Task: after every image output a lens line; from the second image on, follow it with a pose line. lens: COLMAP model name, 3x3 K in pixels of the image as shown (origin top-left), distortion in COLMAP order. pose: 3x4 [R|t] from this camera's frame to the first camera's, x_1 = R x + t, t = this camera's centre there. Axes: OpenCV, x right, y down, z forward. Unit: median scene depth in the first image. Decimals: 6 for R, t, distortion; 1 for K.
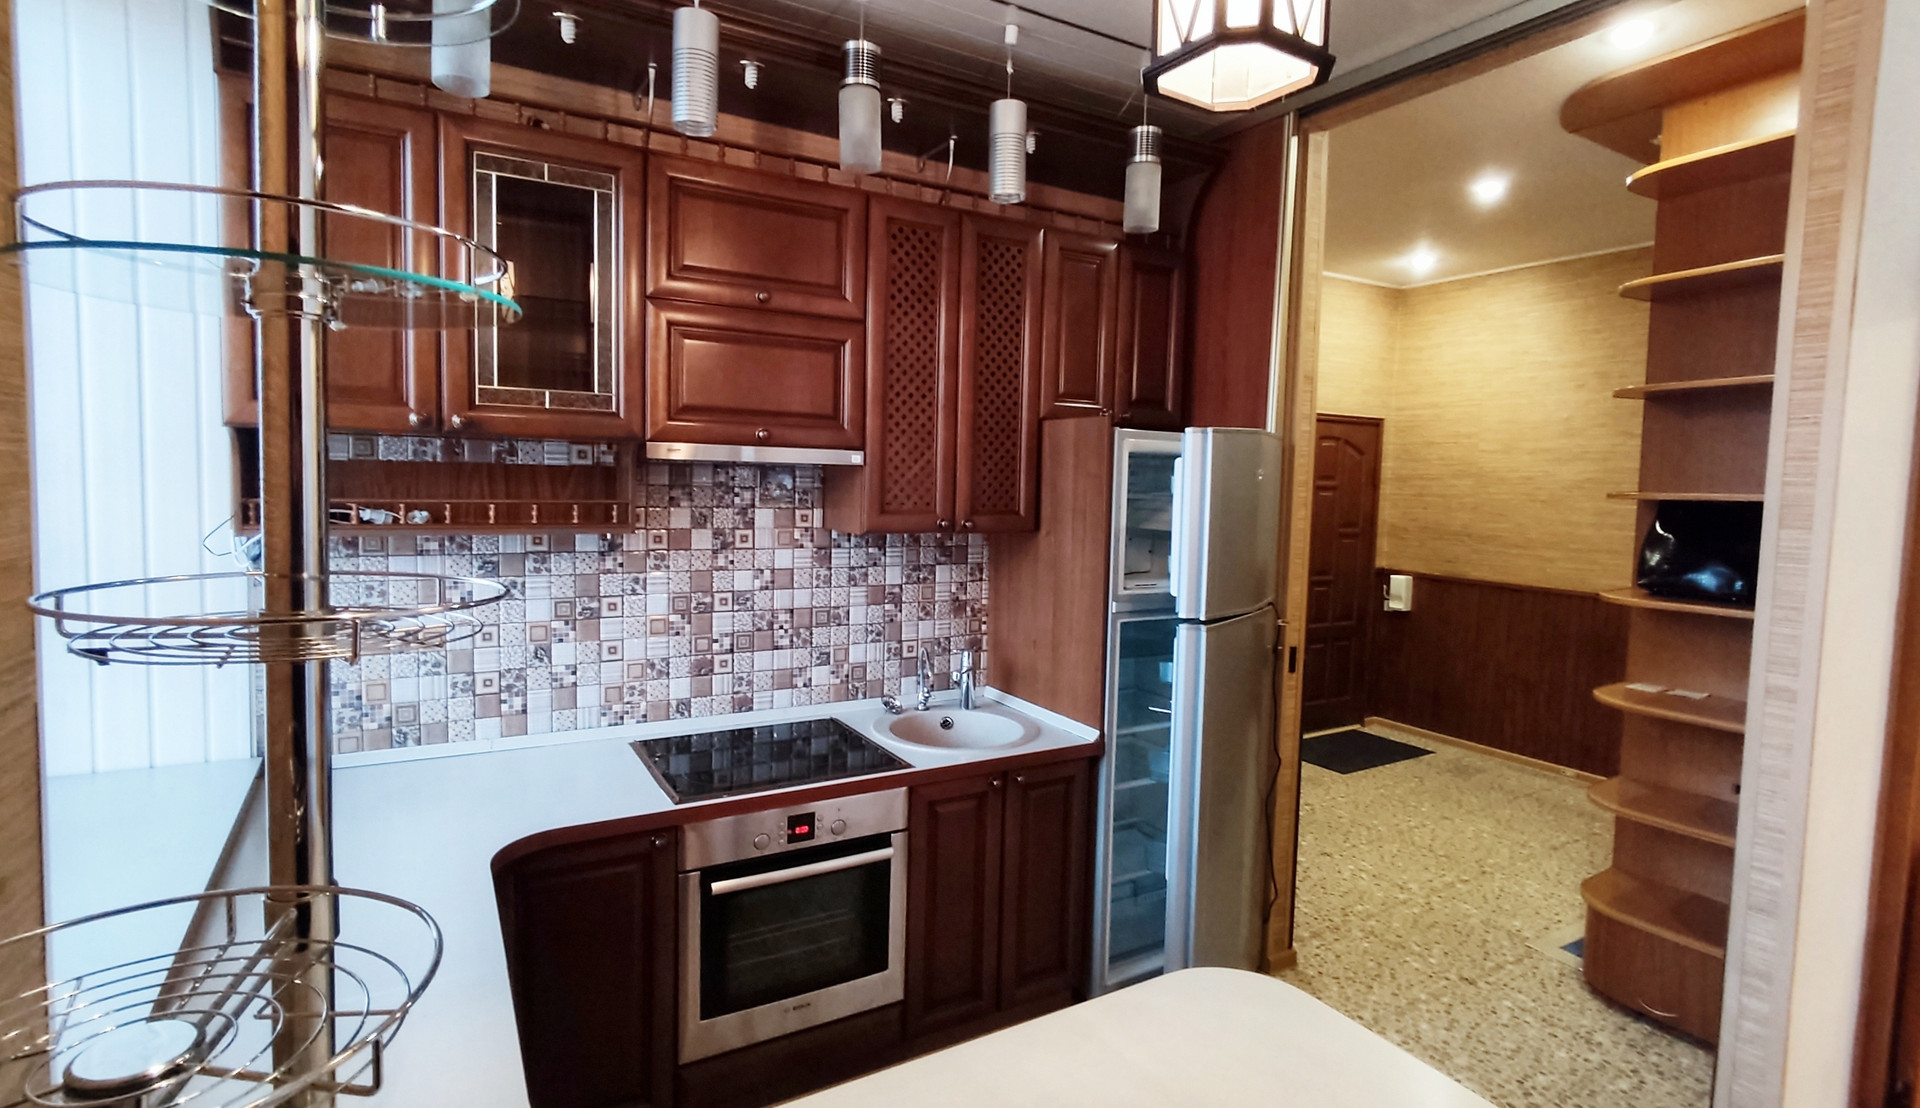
lens RADIAL K [[921.4, 0, 967.1], [0, 921.4, 544.9], [0, 0, 1]] dist [0.002964, 0.000376]
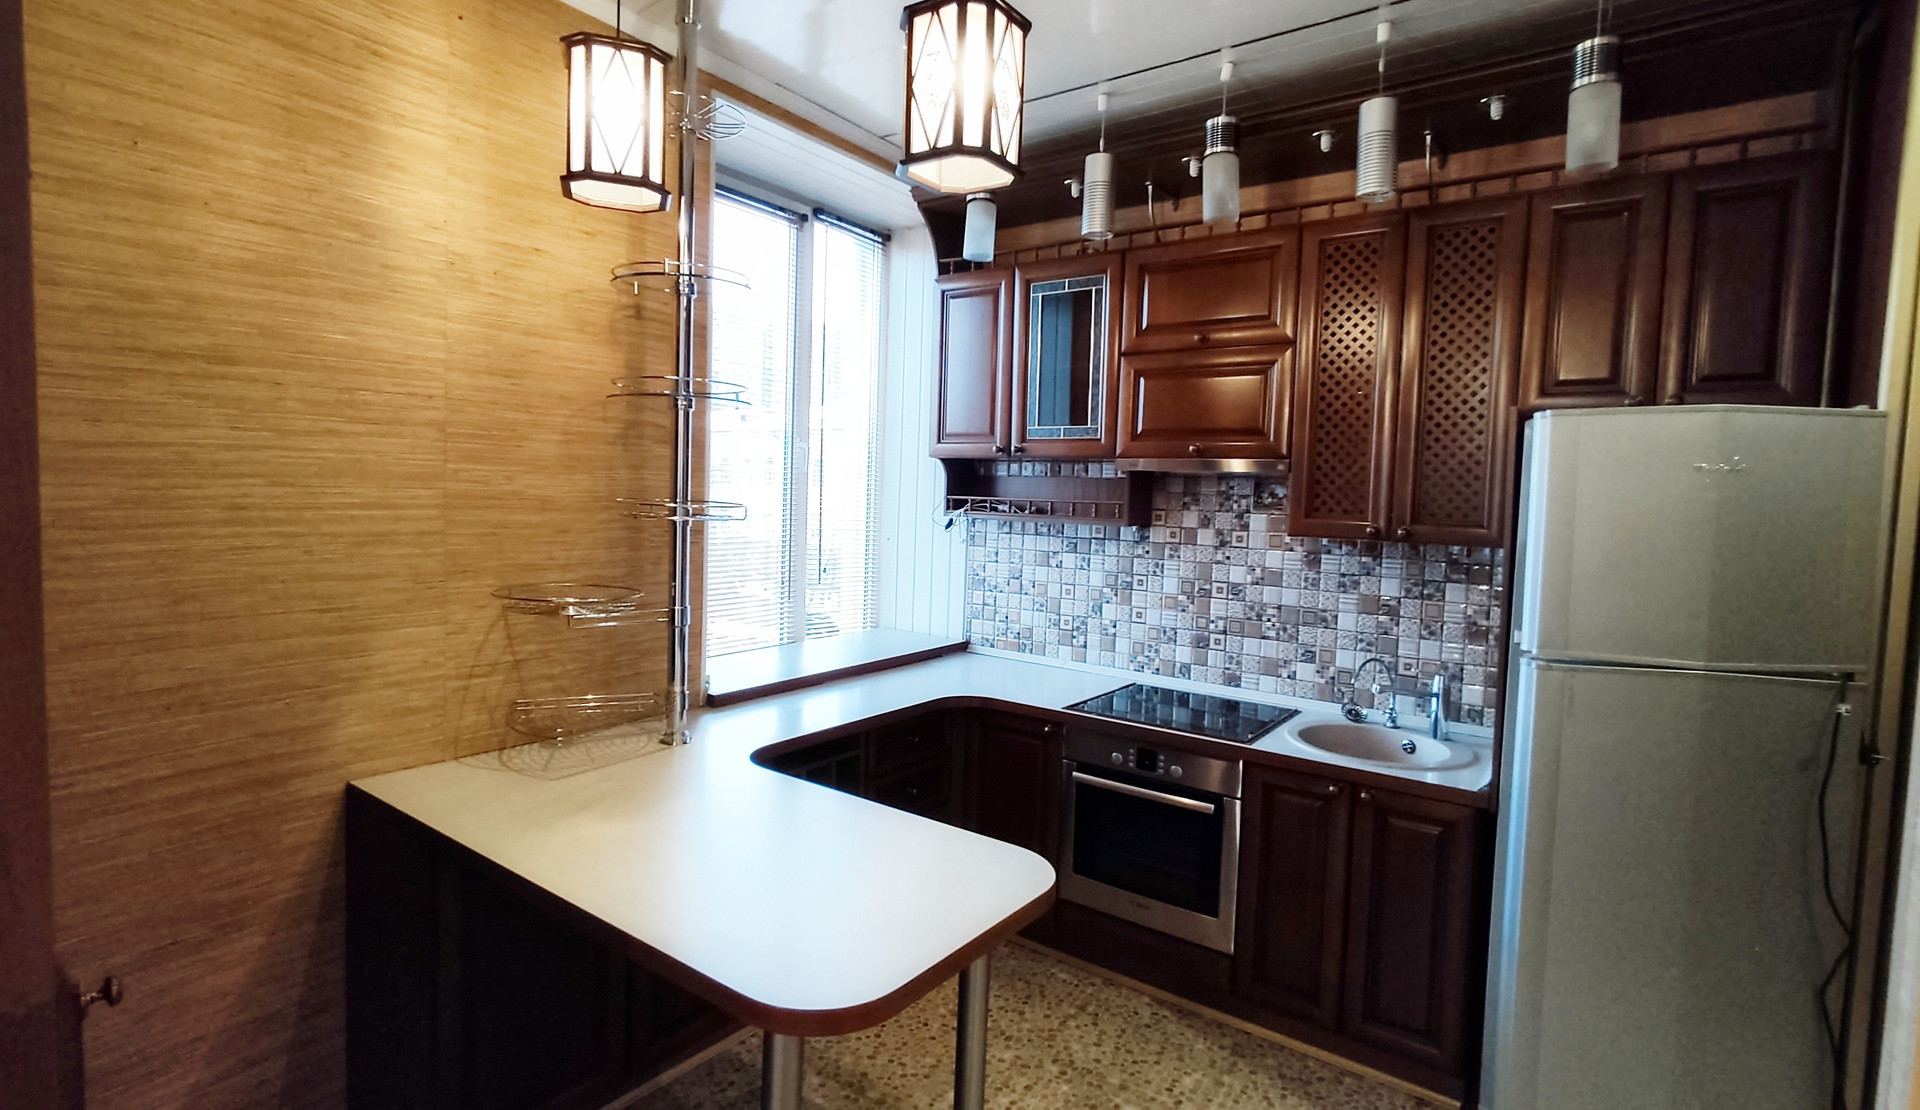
lens RADIAL K [[921.4, 0, 967.4], [0, 921.4, 551.0], [0, 0, 1]] dist [0.002964, 0.000376]
pose [[0.393643, 0.043646, -0.918226, 0.713672], [-0.094415, 0.995509, 0.006844, 0.033523], [0.914402, 0.084000, 0.395997, 0.214304]]
